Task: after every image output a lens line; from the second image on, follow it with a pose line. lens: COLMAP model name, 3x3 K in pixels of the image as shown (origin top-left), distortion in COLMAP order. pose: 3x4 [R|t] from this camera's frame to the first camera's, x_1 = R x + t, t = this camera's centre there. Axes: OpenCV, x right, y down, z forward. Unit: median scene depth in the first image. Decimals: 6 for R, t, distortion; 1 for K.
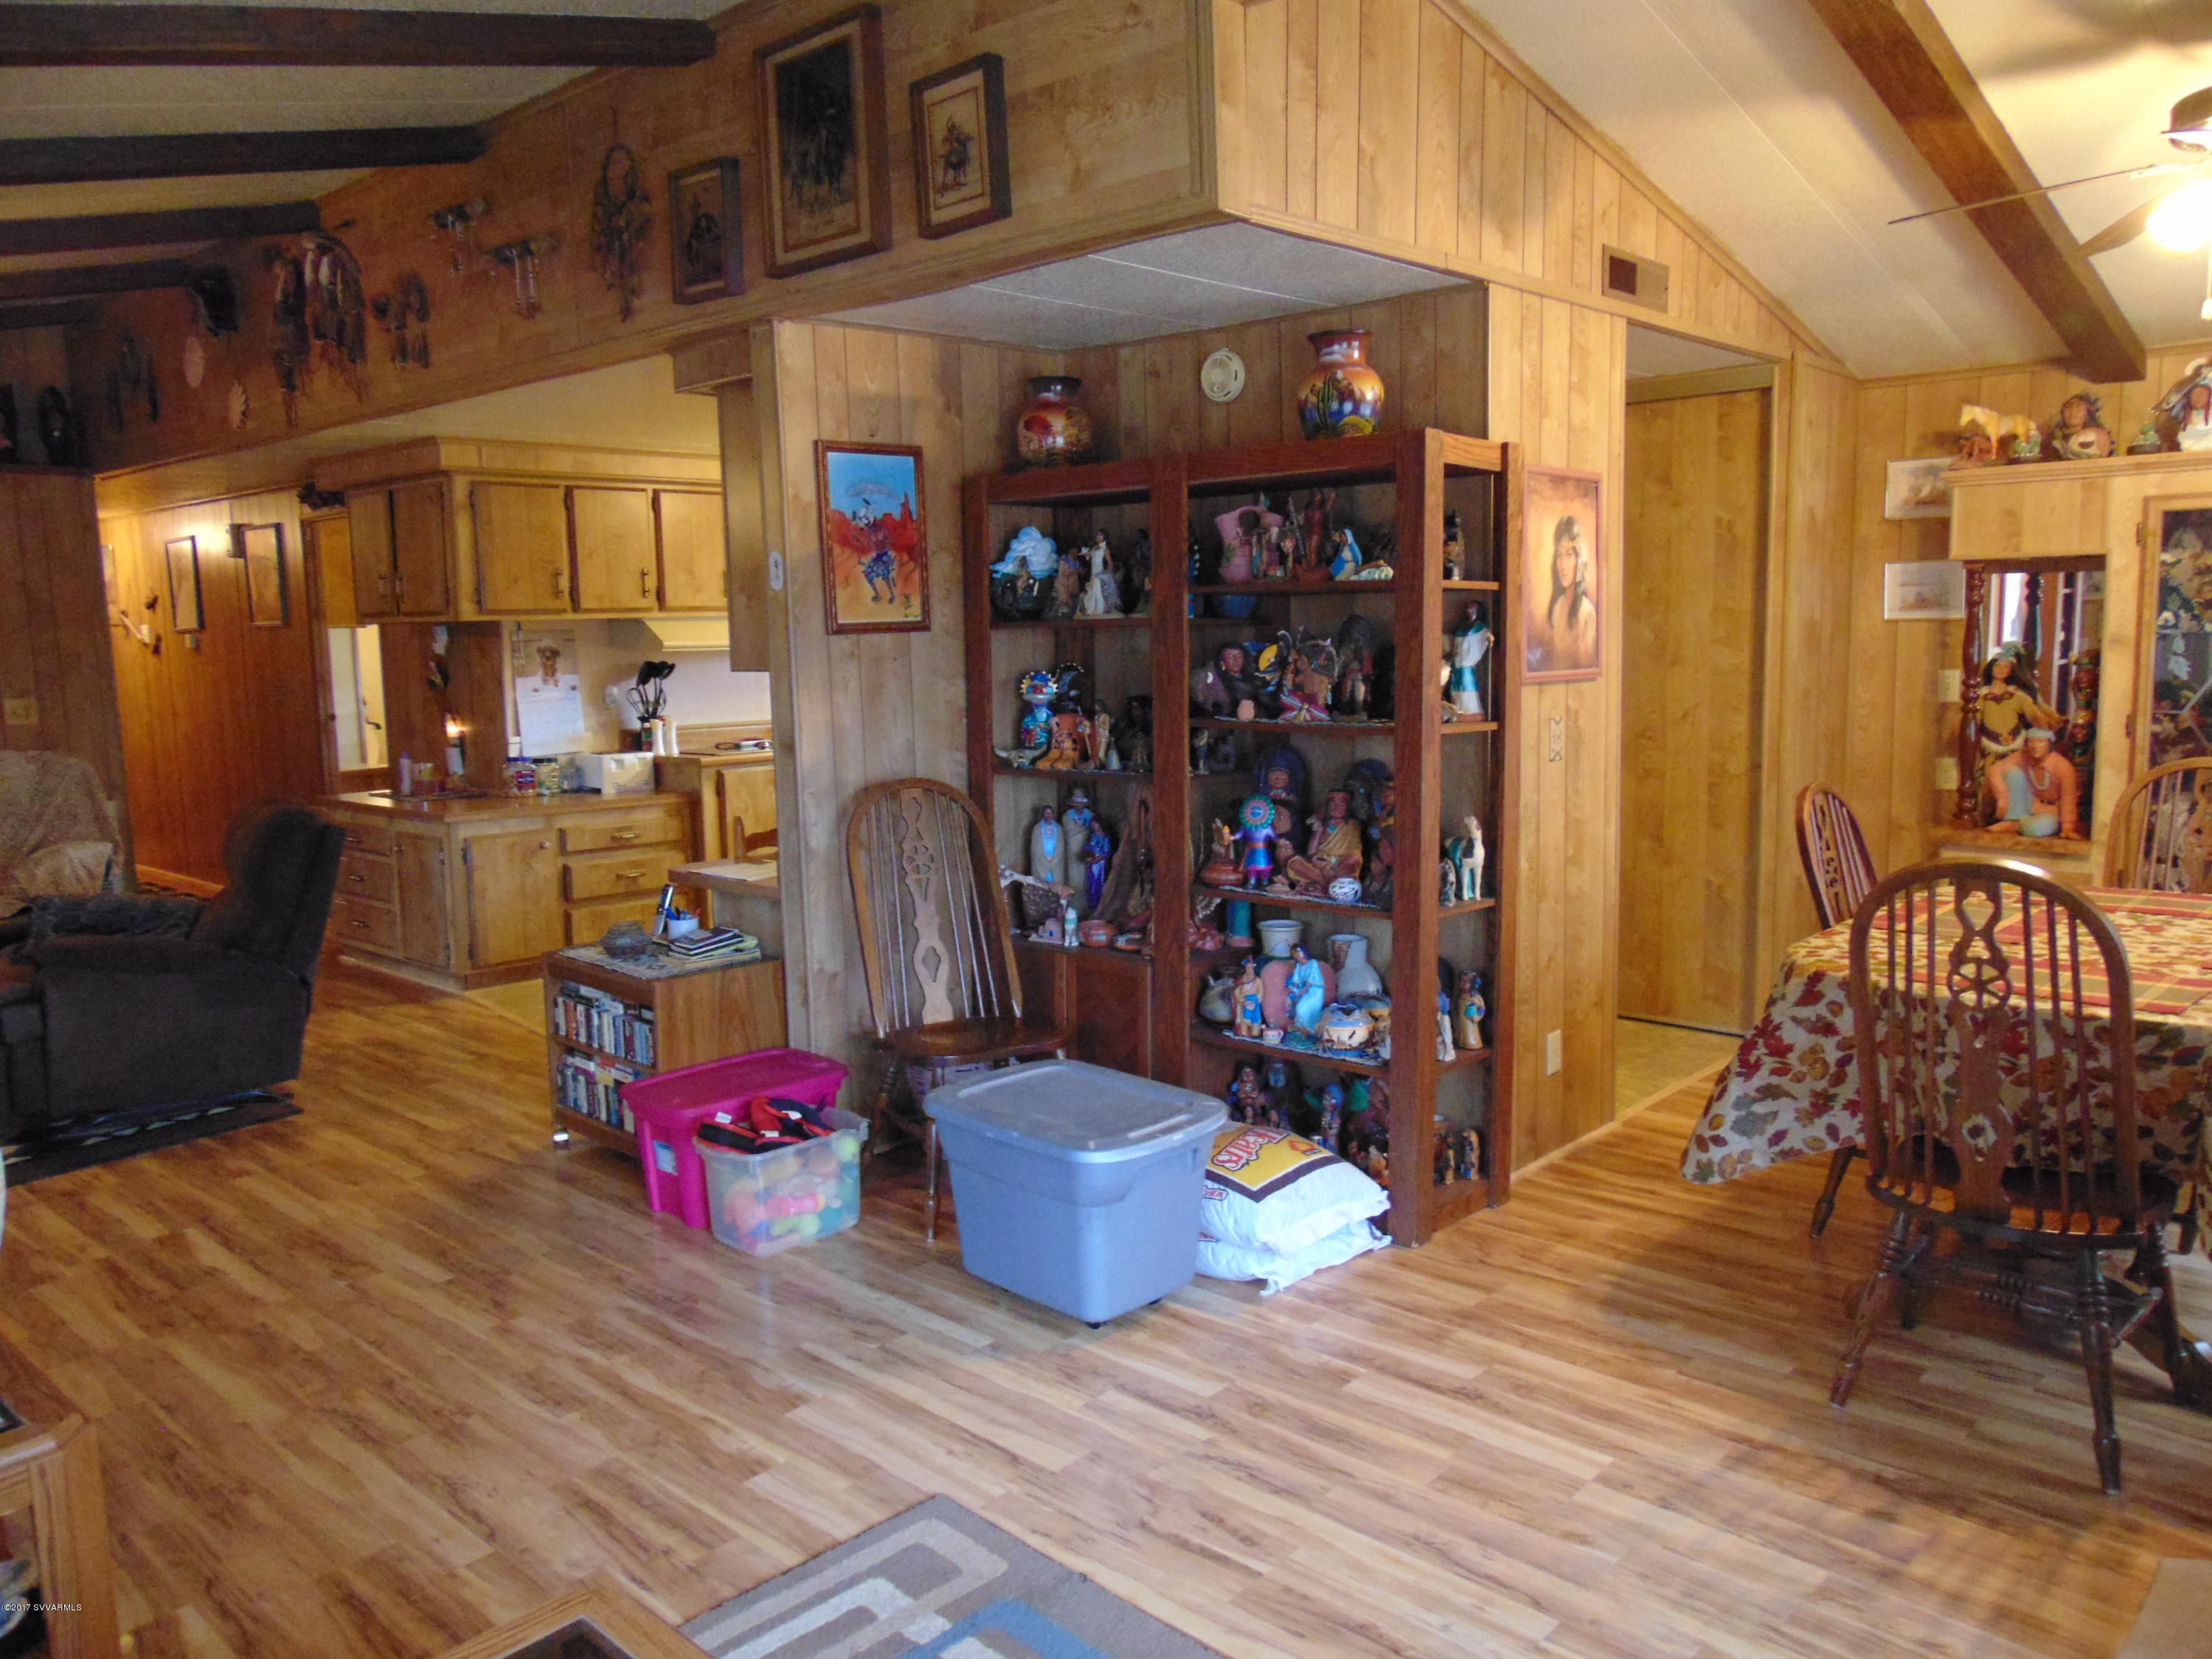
lens RADIAL K [[1647.1, 0, 1097.5], [0, 1647.1, 821.4], [0, 0, 1]] dist [-0.034300, 0.071520]
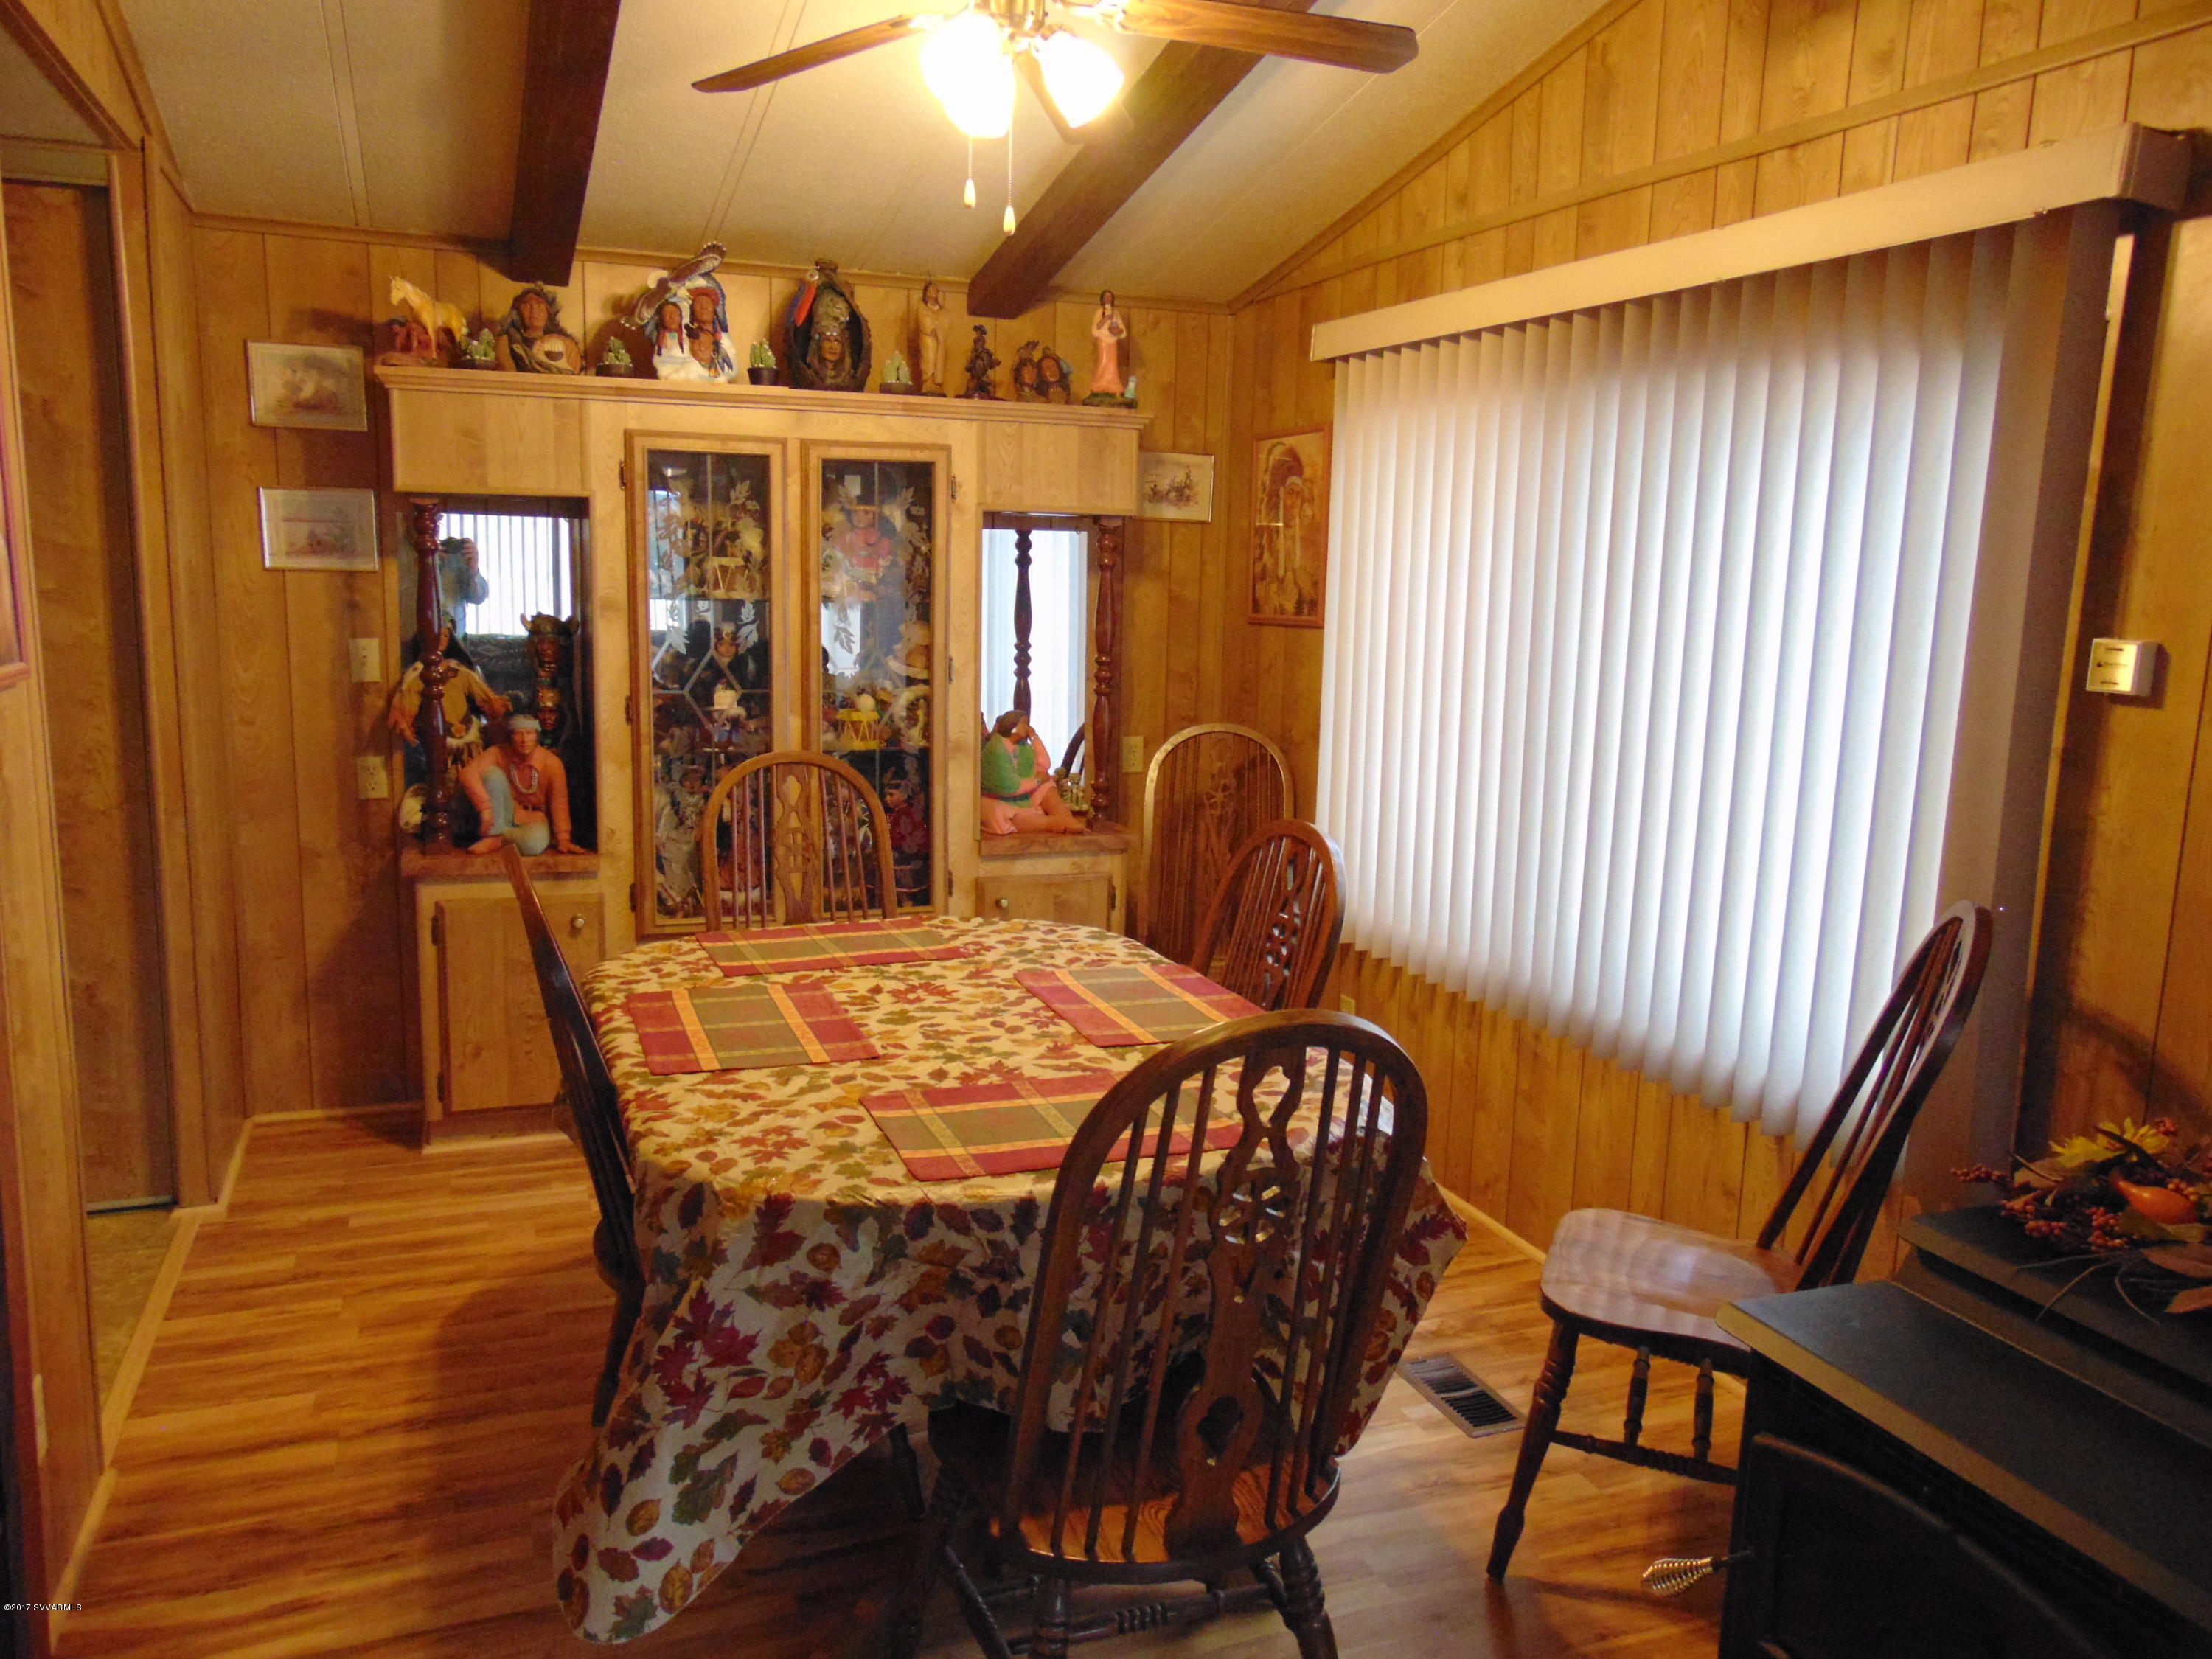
lens RADIAL K [[1647.1, 0, 1097.5], [0, 1647.1, 821.4], [0, 0, 1]] dist [-0.034300, 0.071520]
pose [[0.432524, -0.113678, 0.894427, -0.013158], [0.077214, 0.993046, 0.088873, -0.058870], [-0.898310, 0.030623, 0.438294, 0.439779]]
